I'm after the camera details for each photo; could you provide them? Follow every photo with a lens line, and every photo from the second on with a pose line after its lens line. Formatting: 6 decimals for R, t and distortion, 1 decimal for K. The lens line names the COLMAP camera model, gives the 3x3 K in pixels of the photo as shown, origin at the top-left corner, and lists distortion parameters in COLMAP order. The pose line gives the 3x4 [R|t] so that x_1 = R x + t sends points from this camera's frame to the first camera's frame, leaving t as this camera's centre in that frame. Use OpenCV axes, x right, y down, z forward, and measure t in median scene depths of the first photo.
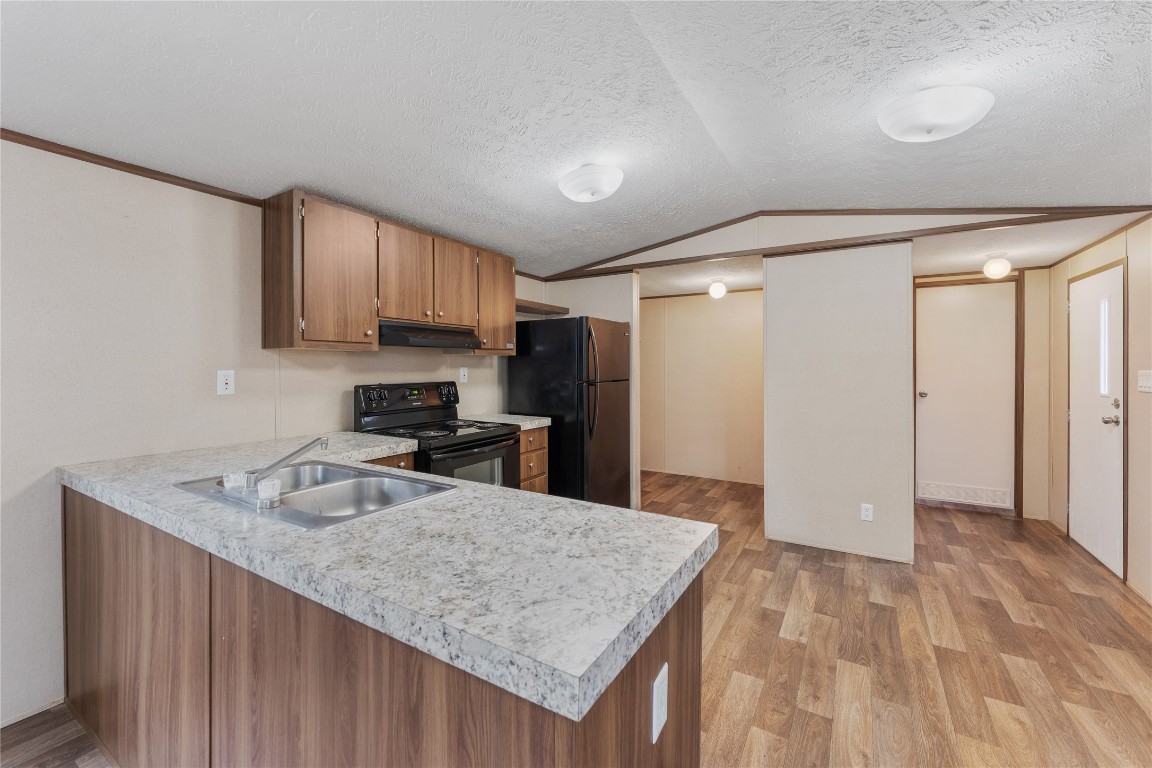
lens RADIAL K [[466.5, 0, 574.8], [0, 466.5, 366.0], [0, 0, 1]] dist [-0.001953, -0.000043]
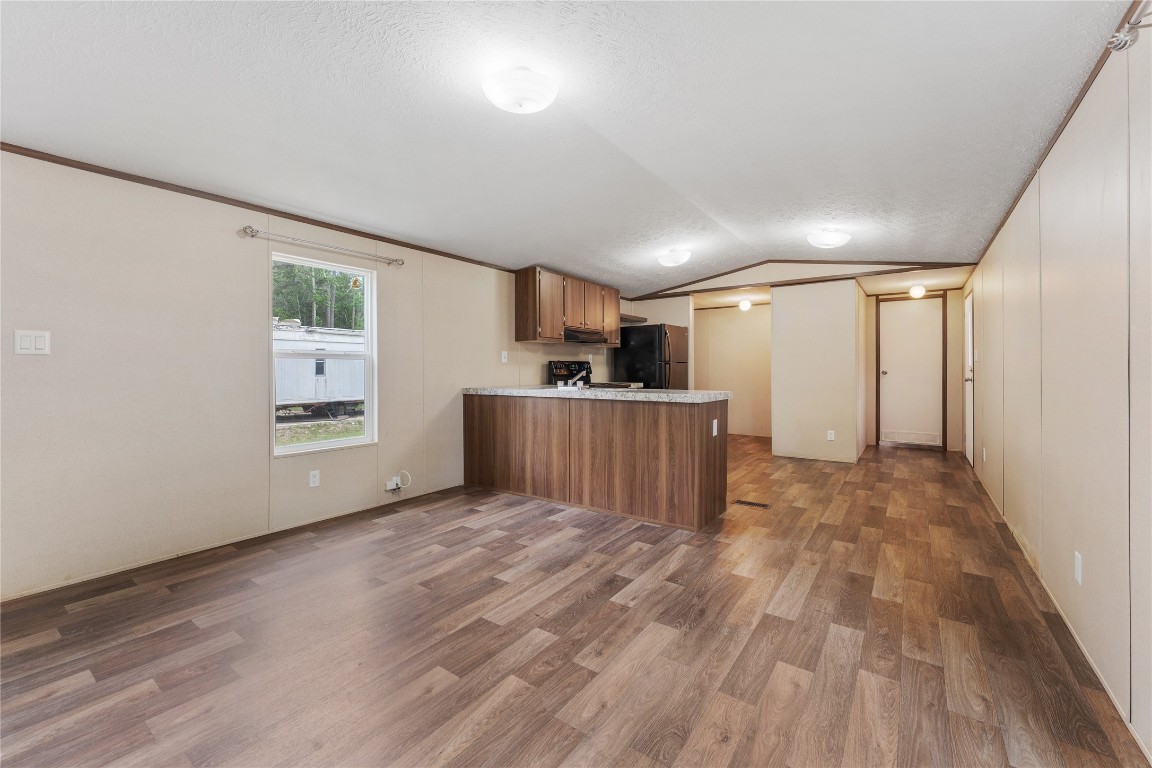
lens RADIAL K [[458.9, 0, 577.9], [0, 458.9, 370.1], [0, 0, 1]] dist [0.001547, 0.000104]
pose [[0.997020, -0.002210, -0.077111, -0.161721], [0.002254, 0.999997, 0.000484, 0.063031], [0.077110, -0.000657, 0.997022, -0.708703]]
